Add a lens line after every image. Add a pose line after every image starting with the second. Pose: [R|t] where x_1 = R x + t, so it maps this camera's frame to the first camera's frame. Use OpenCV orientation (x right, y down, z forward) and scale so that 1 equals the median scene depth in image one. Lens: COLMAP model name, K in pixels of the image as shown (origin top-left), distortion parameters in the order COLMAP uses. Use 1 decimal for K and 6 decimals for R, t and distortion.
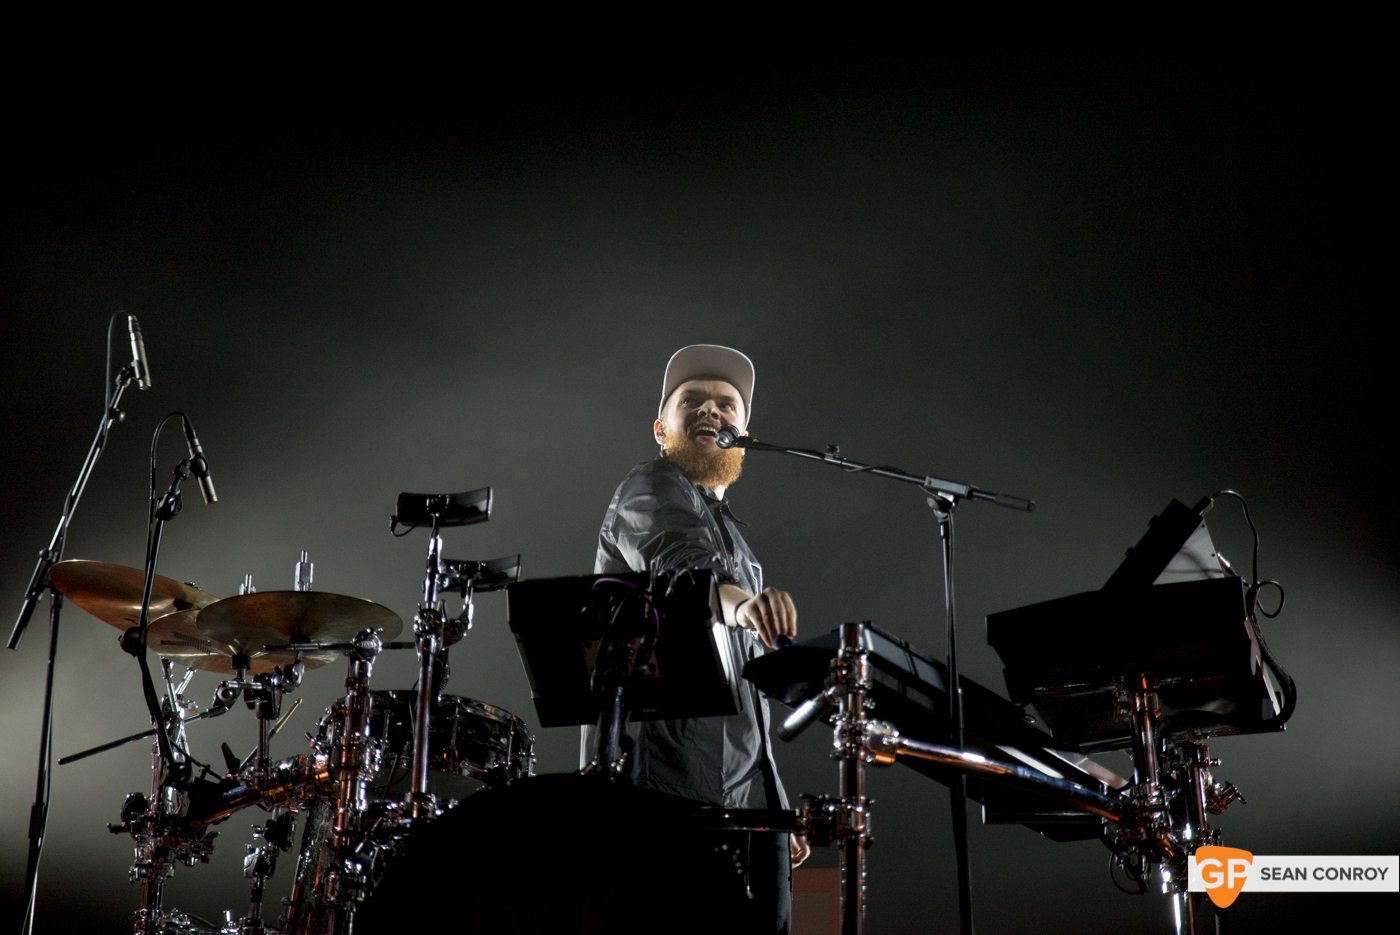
lens RADIAL K [[2618.8, 0, 700.0], [0, 2618.8, 467.5], [0, 0, 1]] dist [0.191678, 0.078859]
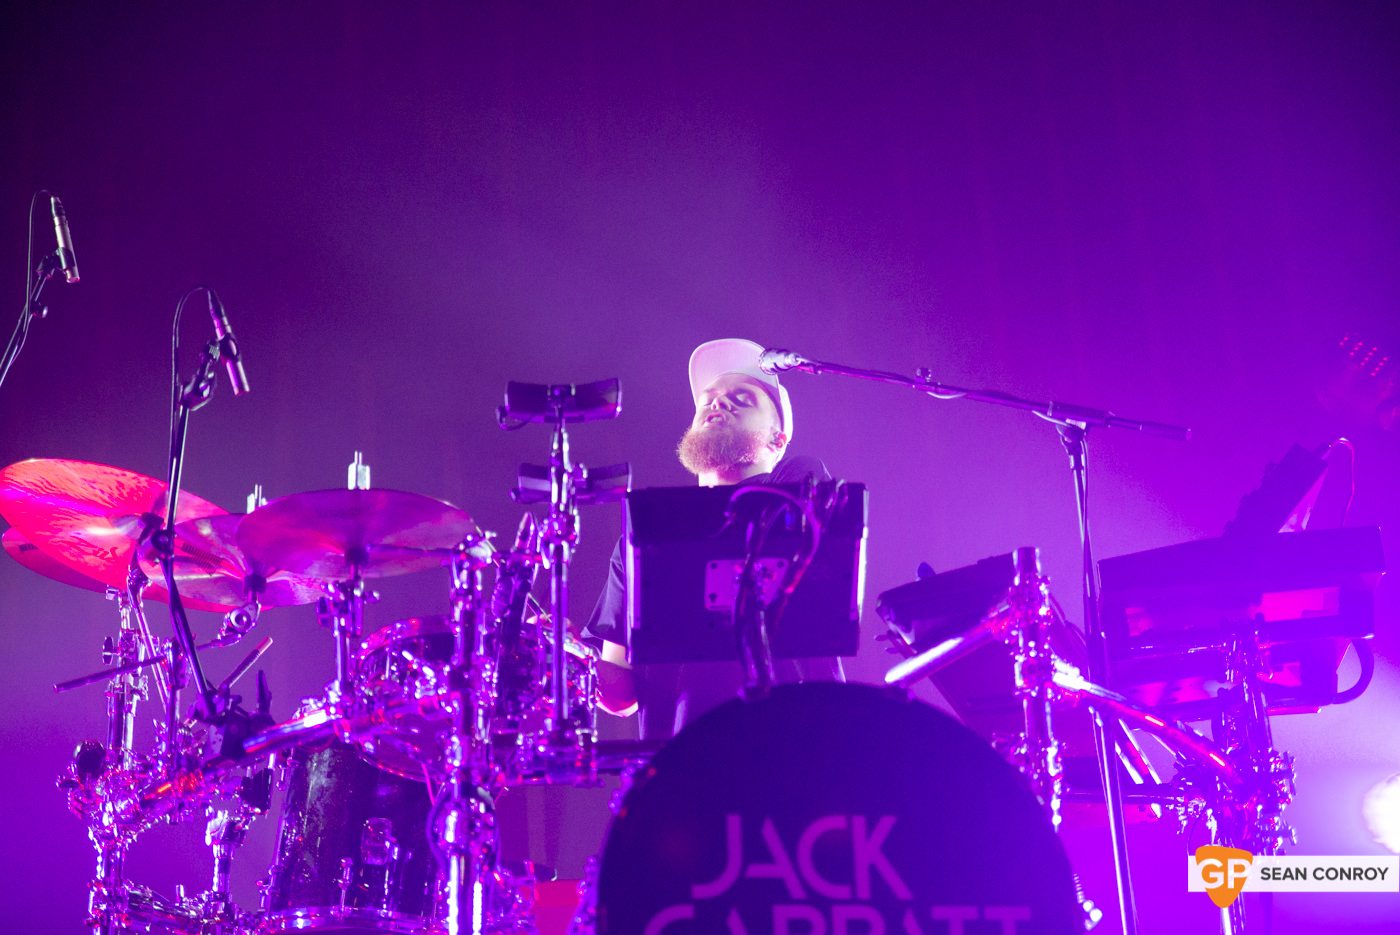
lens RADIAL K [[2618.8, 0, 700.0], [0, 2618.8, 467.5], [0, 0, 1]] dist [0.191678, 0.078859]
pose [[0.977677, 0.046941, 0.204805, -0.213828], [-0.039792, 0.998451, -0.038890, 0.064831], [-0.206313, 0.029872, 0.978030, 0.136708]]
